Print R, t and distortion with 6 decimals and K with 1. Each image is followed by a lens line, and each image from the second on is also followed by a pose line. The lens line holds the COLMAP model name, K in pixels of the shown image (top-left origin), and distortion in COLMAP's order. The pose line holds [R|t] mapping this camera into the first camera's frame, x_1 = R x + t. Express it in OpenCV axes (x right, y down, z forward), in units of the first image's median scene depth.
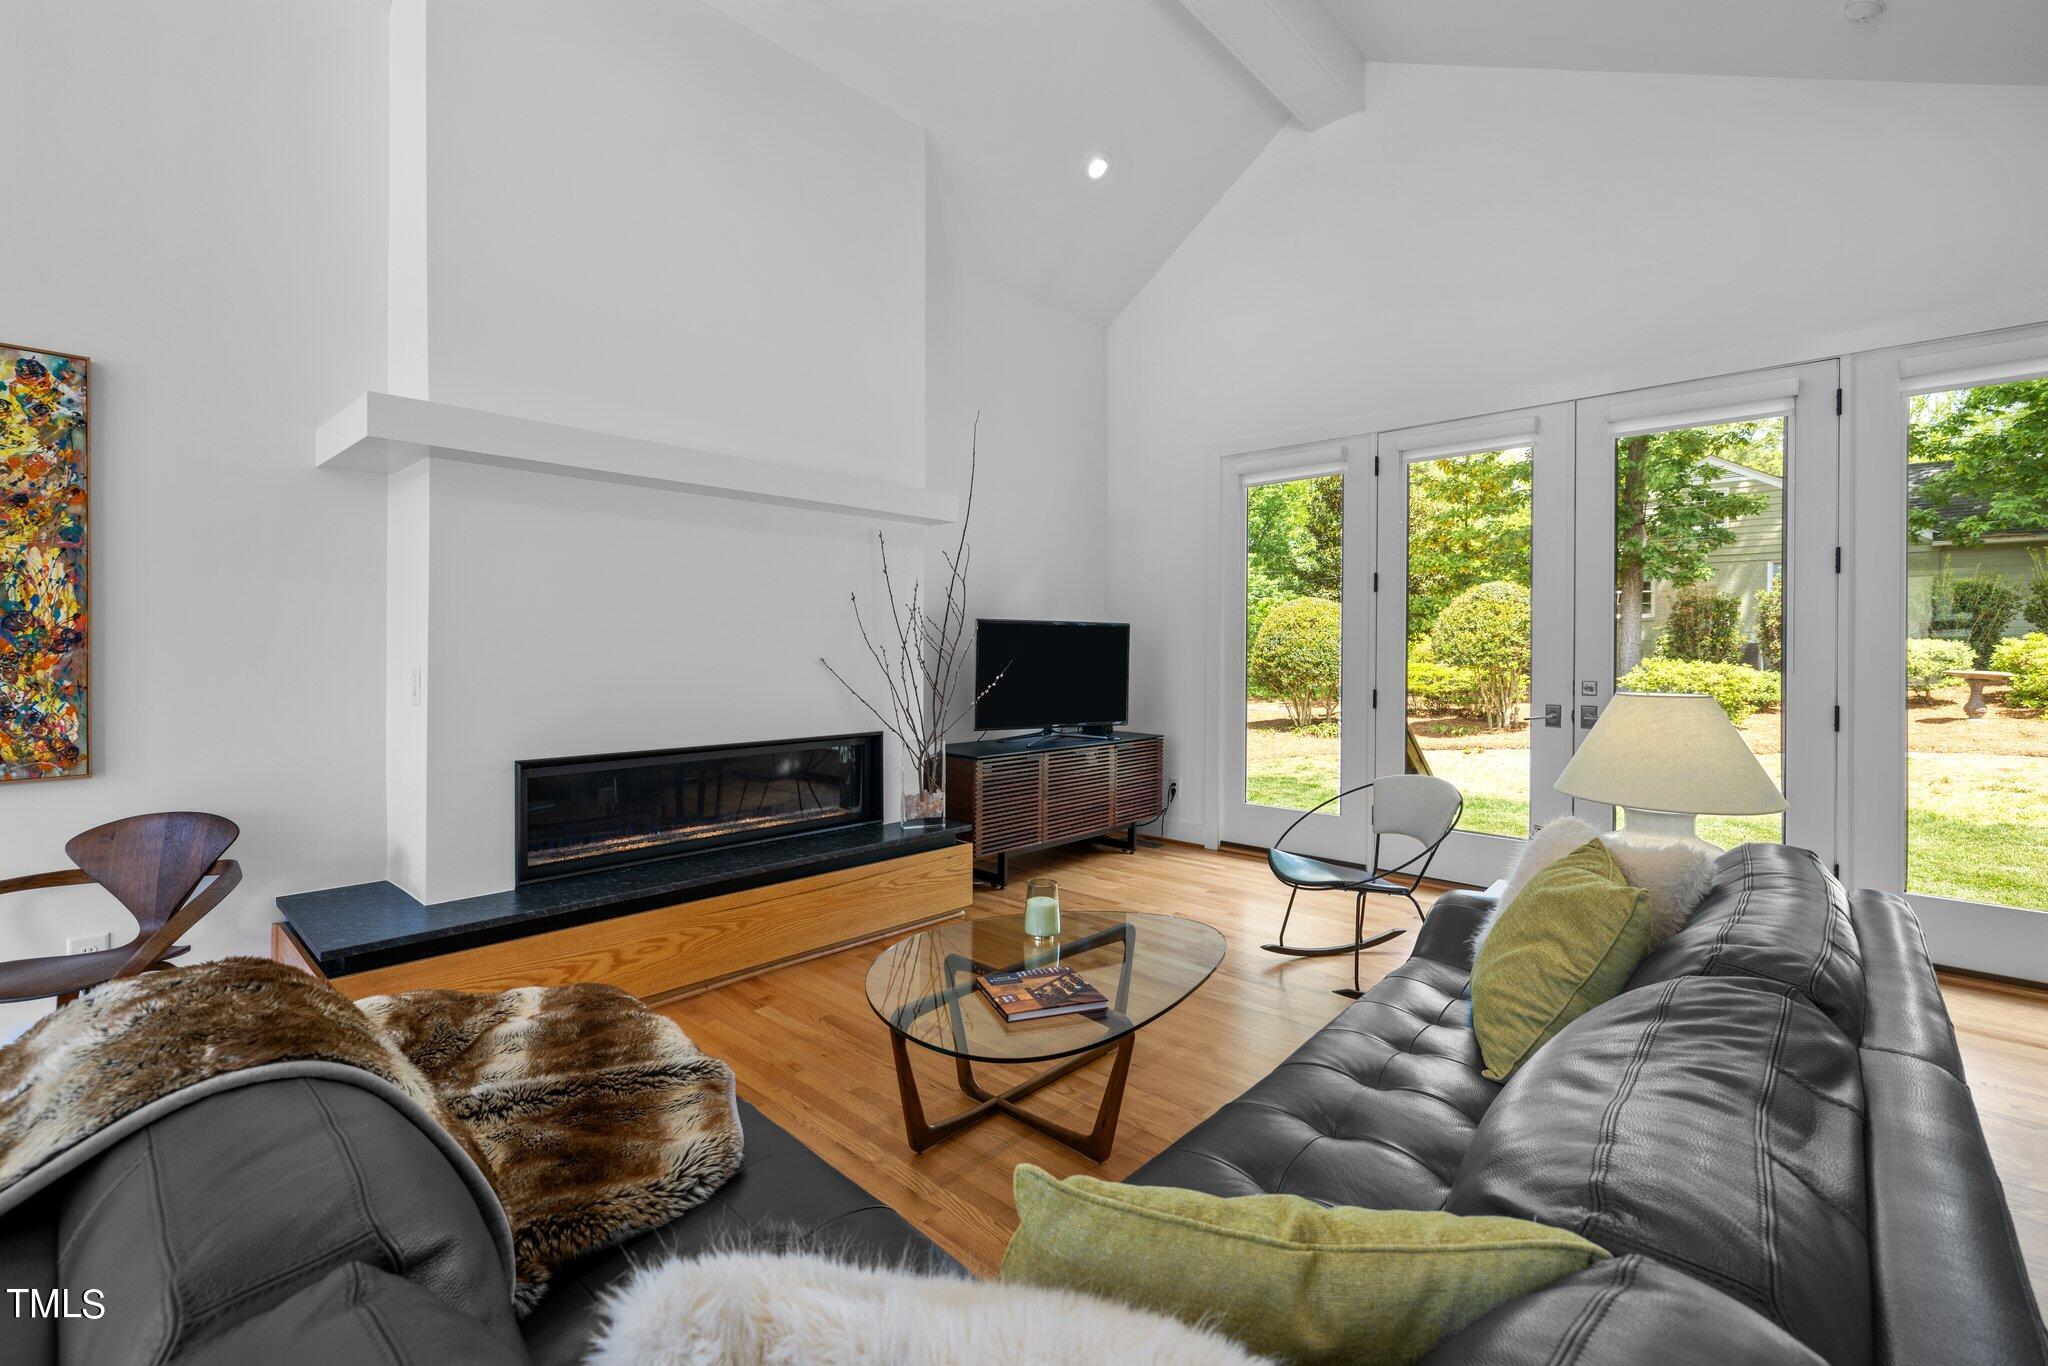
lens RADIAL K [[860.7, 0, 1017.0], [0, 860.7, 659.5], [0, 0, 1]] dist [0.002291, -0.000301]
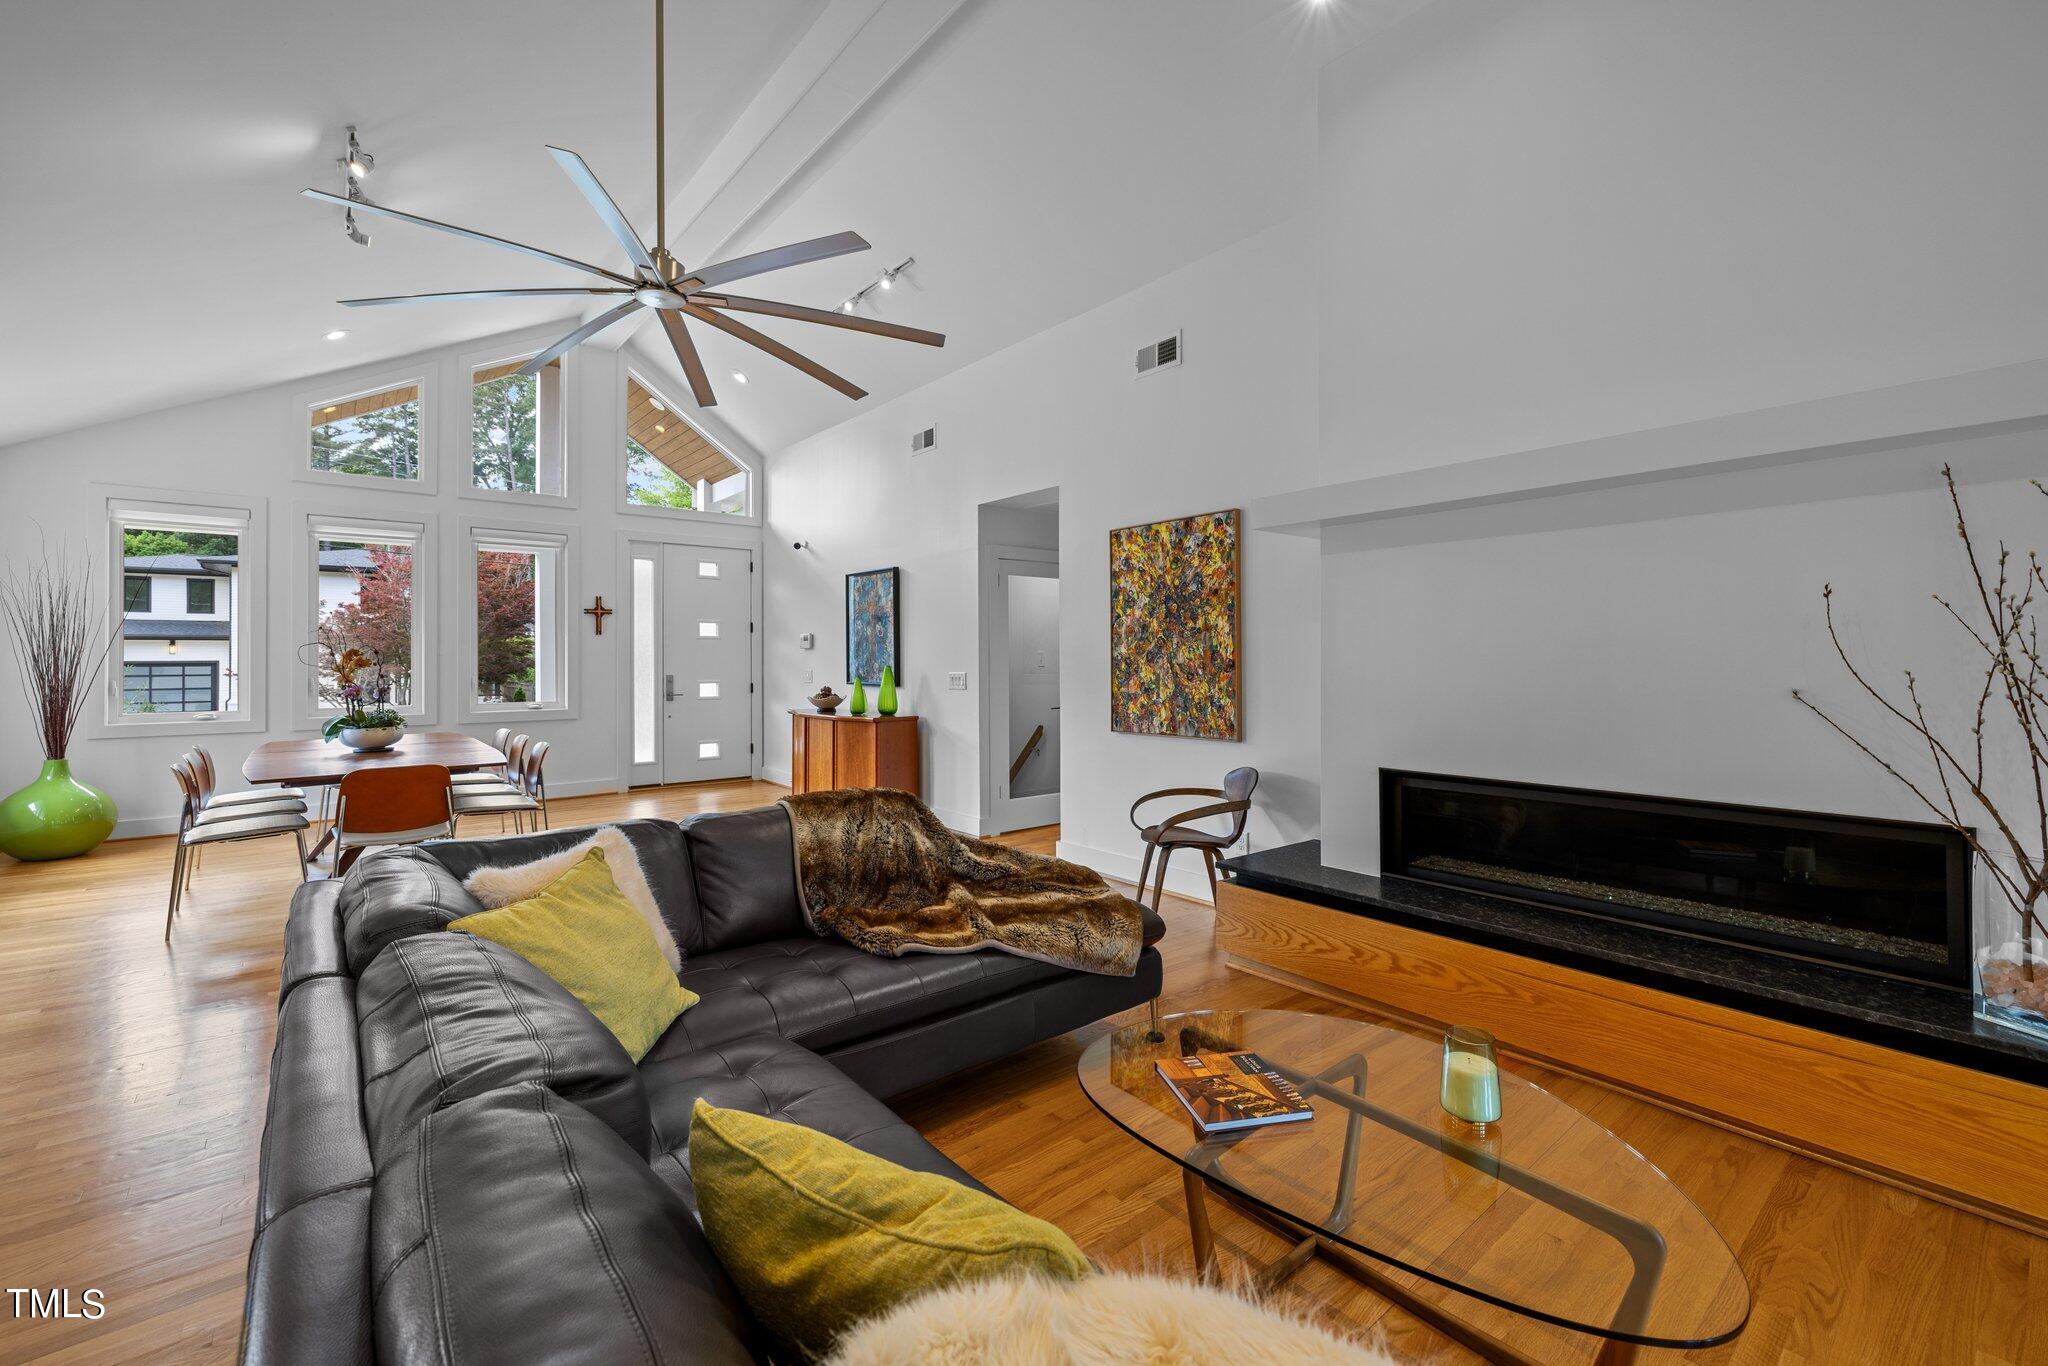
lens RADIAL K [[860.7, 0, 1017.0], [0, 860.7, 659.5], [0, 0, 1]] dist [0.002291, -0.000301]
pose [[-0.115906, -0.005247, -0.993246, 0.771335], [-0.018027, 0.999832, -0.003178, -0.021315], [0.993097, 0.017537, -0.115981, 0.768492]]
